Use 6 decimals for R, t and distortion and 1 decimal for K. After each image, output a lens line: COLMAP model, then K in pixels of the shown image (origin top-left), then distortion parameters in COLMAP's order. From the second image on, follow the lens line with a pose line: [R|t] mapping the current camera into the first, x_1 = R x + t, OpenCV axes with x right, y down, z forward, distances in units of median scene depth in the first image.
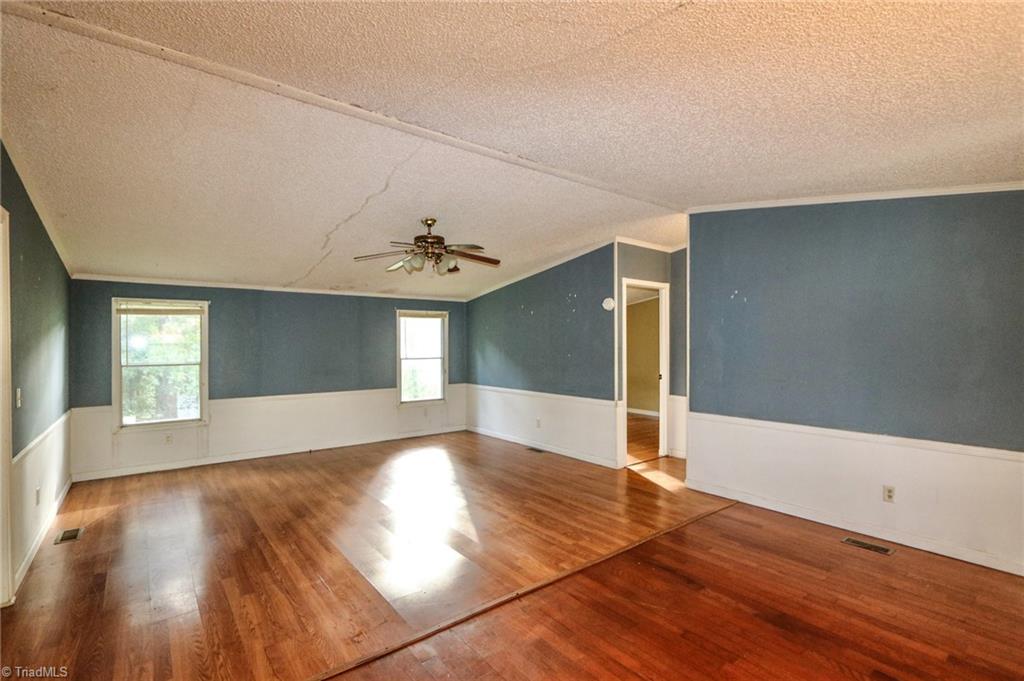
lens RADIAL K [[472.3, 0, 511.6], [0, 472.3, 343.2], [0, 0, 1]] dist [-0.015907, 0.001231]
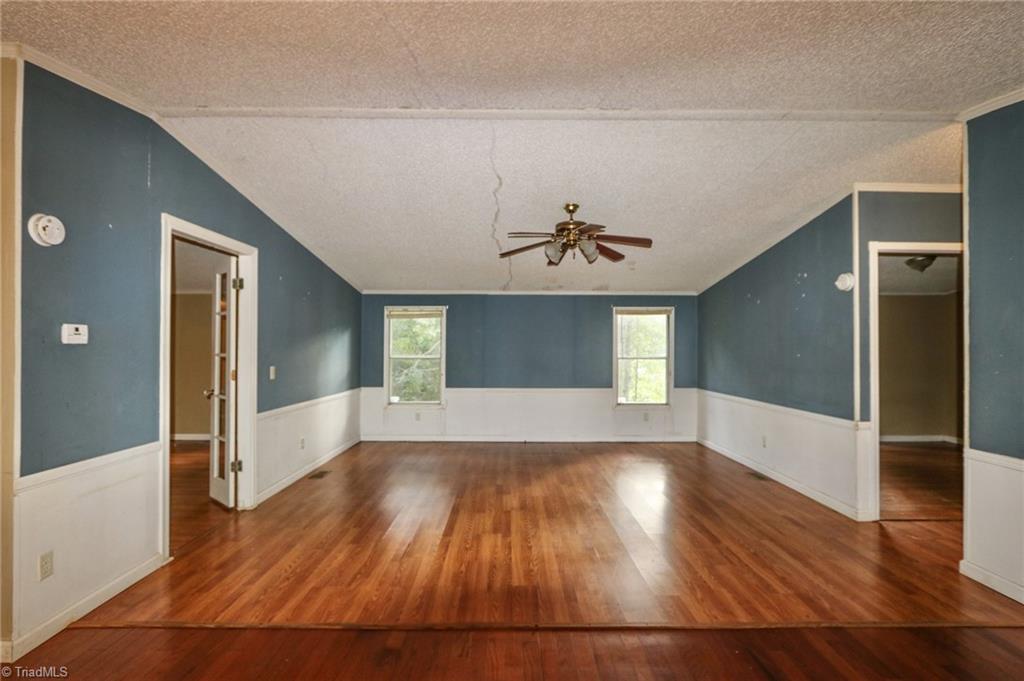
lens RADIAL K [[472.3, 0, 511.6], [0, 472.3, 343.2], [0, 0, 1]] dist [-0.015907, 0.001231]
pose [[0.789288, -0.000845, -0.614023, 0.247962], [-0.006232, 0.999937, -0.009387, 0.017740], [0.613991, 0.011236, 0.789233, 0.151886]]
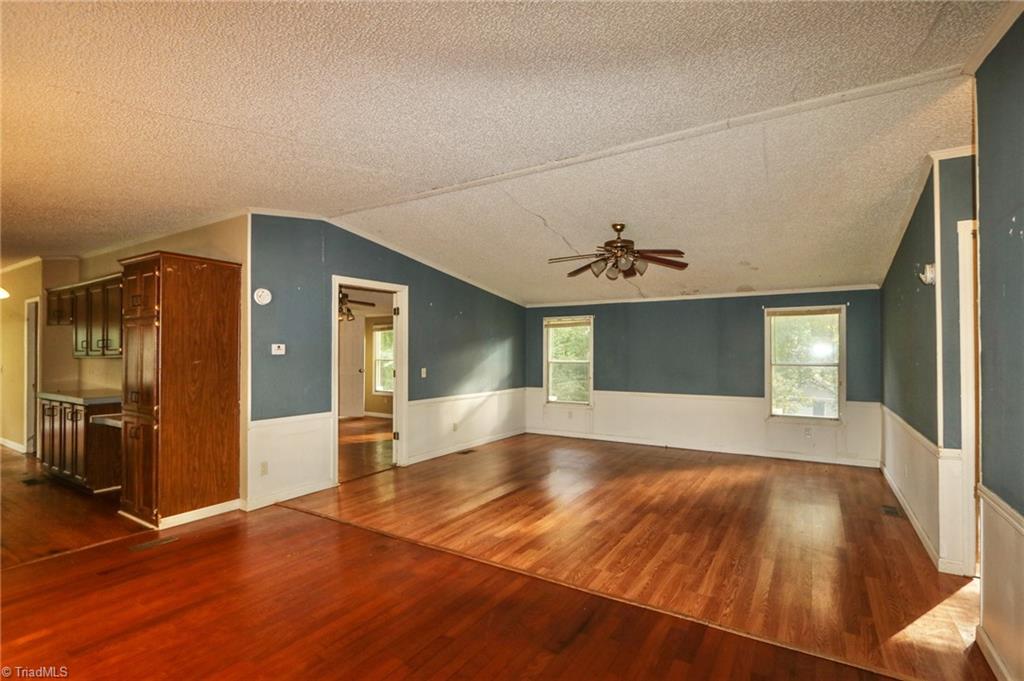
lens RADIAL K [[485.6, 0, 510.6], [0, 485.6, 345.4], [0, 0, 1]] dist [-0.014128, 0.000535]
pose [[0.335794, -0.007708, -0.941904, 0.594878], [-0.000769, 0.999964, -0.008457, 0.007814], [0.941935, 0.003564, 0.335776, 0.341881]]
